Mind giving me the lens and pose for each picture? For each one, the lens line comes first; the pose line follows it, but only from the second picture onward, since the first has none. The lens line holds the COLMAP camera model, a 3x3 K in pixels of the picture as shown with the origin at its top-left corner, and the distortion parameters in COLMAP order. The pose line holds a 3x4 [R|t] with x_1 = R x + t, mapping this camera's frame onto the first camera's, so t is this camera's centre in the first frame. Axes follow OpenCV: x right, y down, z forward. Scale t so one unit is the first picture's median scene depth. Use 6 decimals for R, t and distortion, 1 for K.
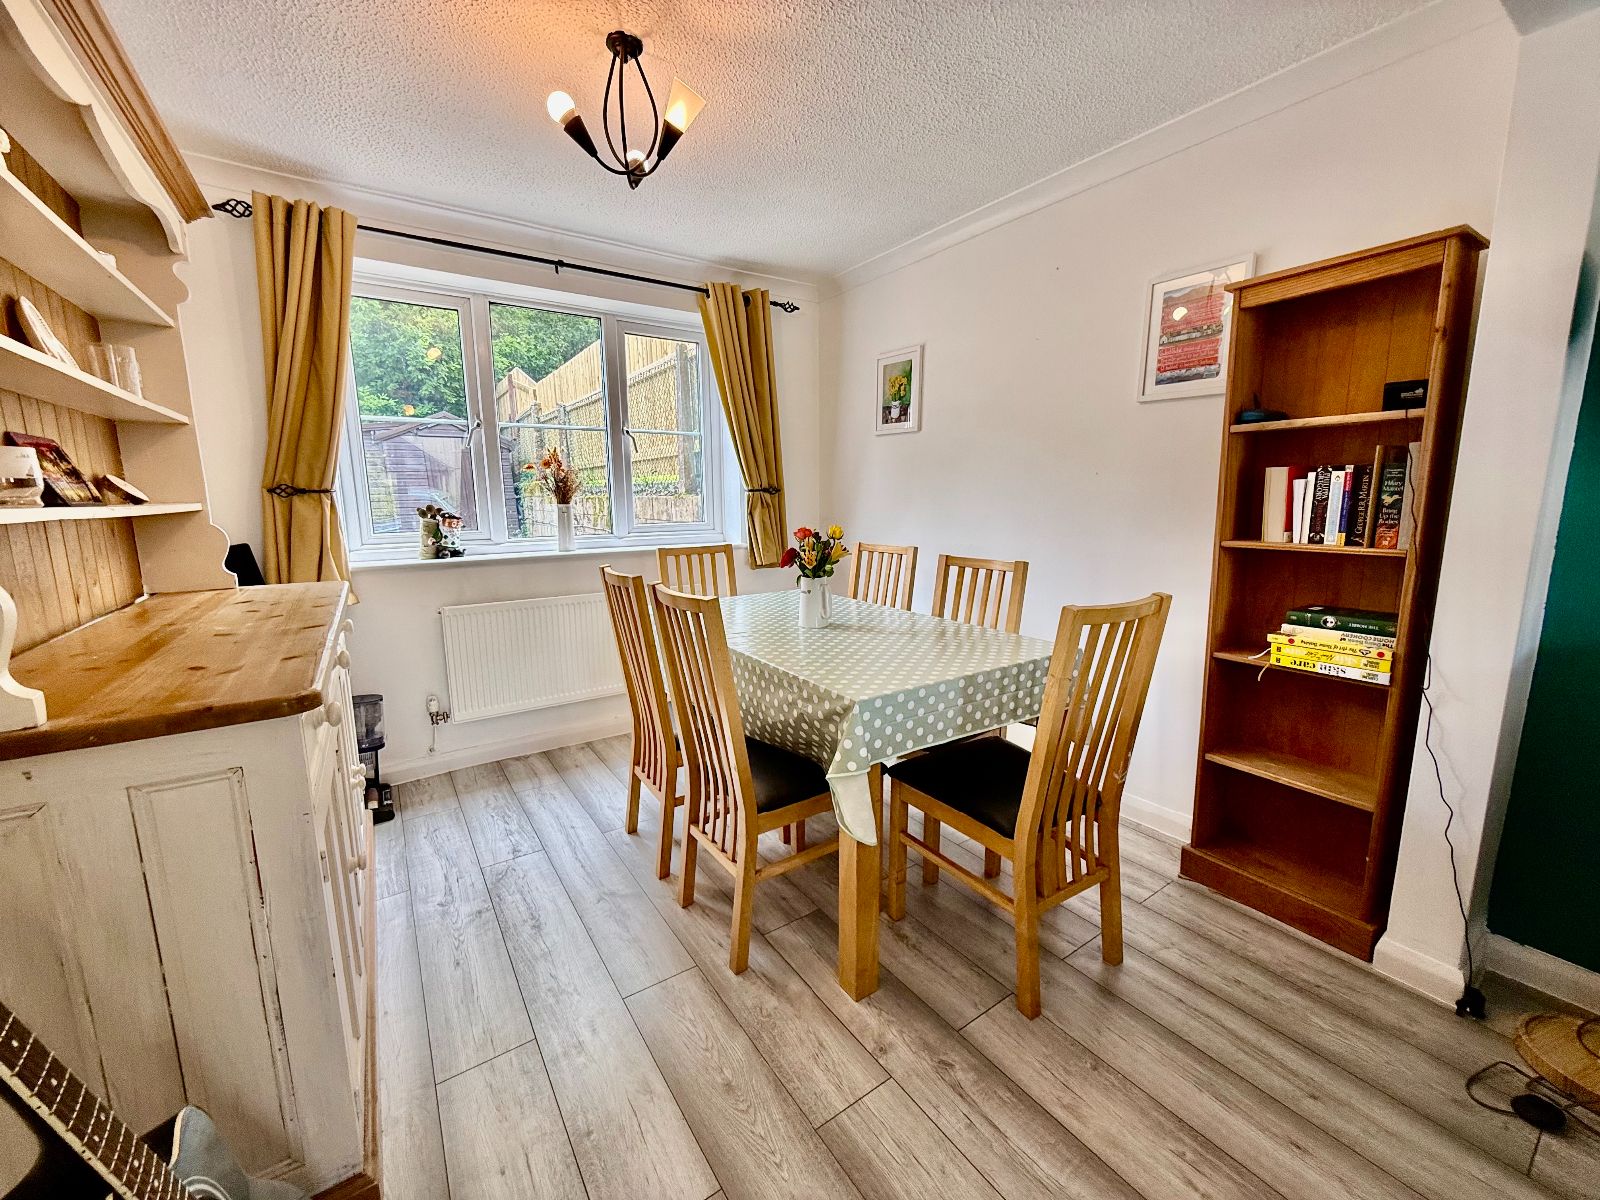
lens RADIAL K [[627.9, 0, 806.0], [0, 627.9, 596.1], [0, 0, 1]] dist [-0.007143, -0.000030]
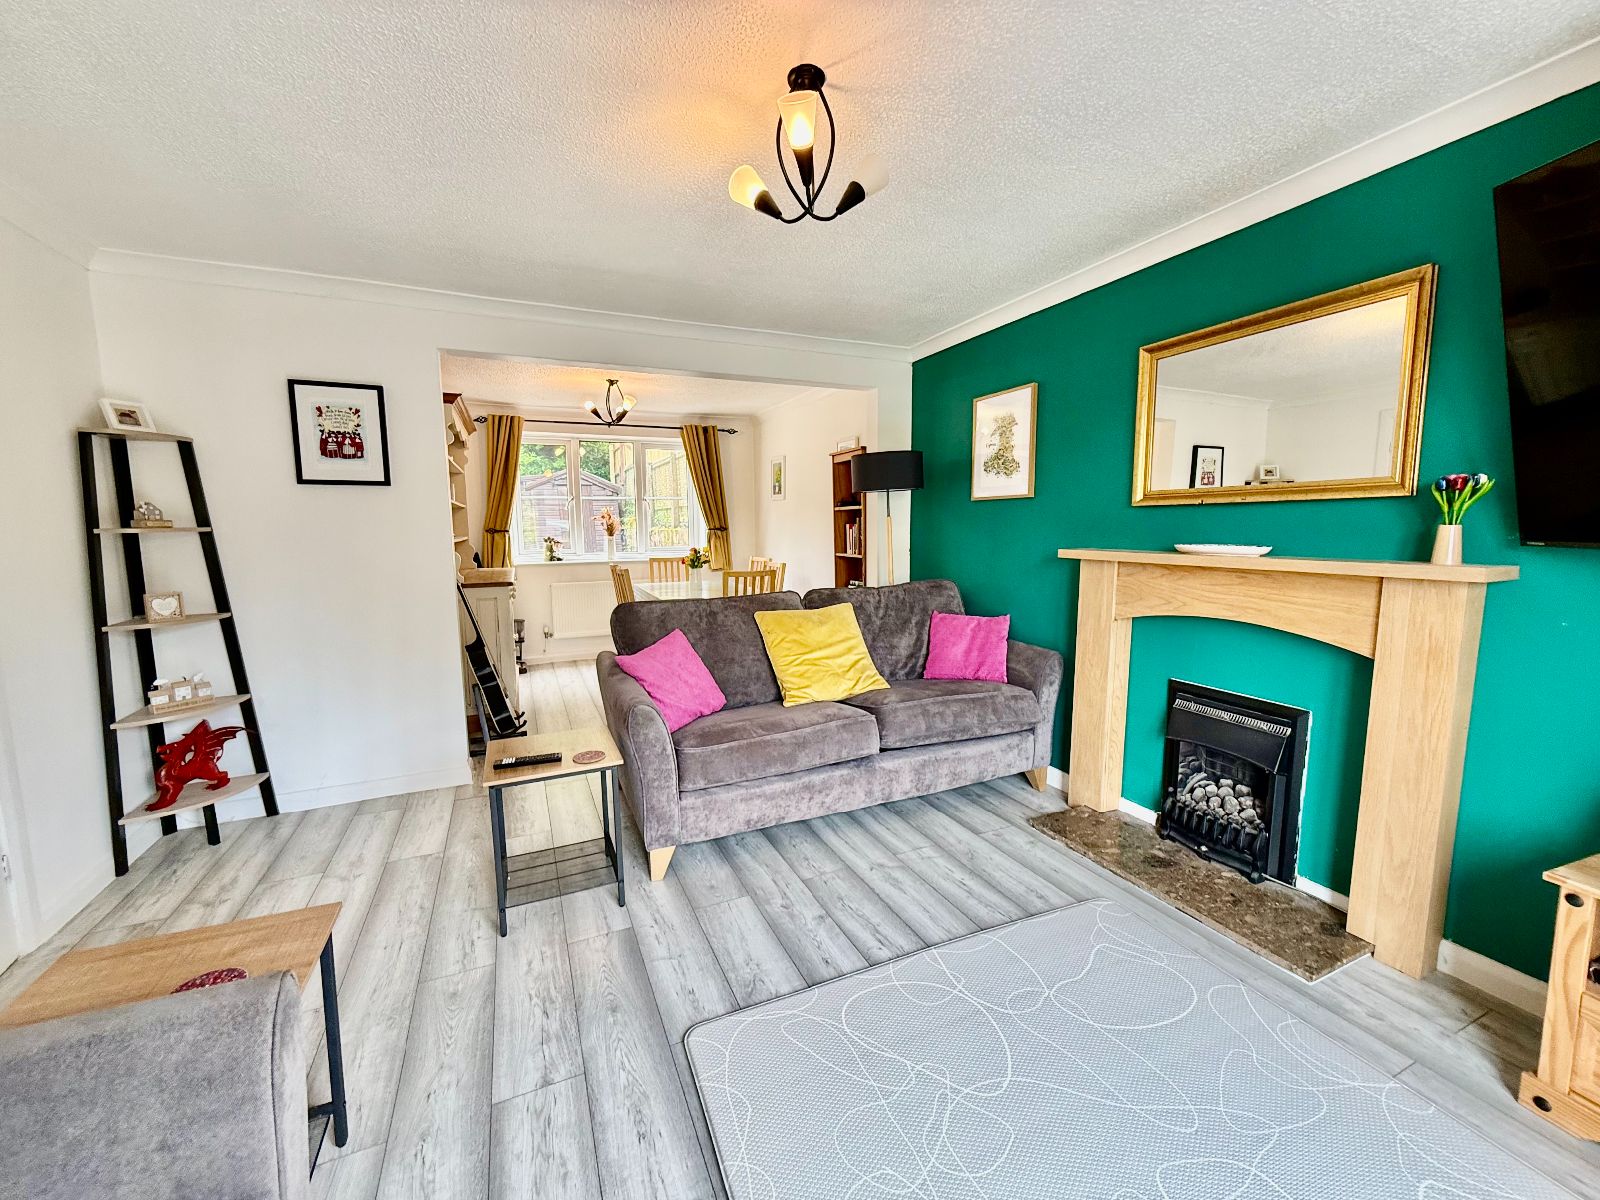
lens RADIAL K [[627.9, 0, 795.8], [0, 627.9, 594.2], [0, 0, 1]] dist [-0.007143, -0.000030]
pose [[0.982568, 0.021165, -0.184692, 0.641187], [-0.029696, 0.998610, -0.043551, 0.121650], [0.183514, 0.048277, 0.981831, -0.958306]]
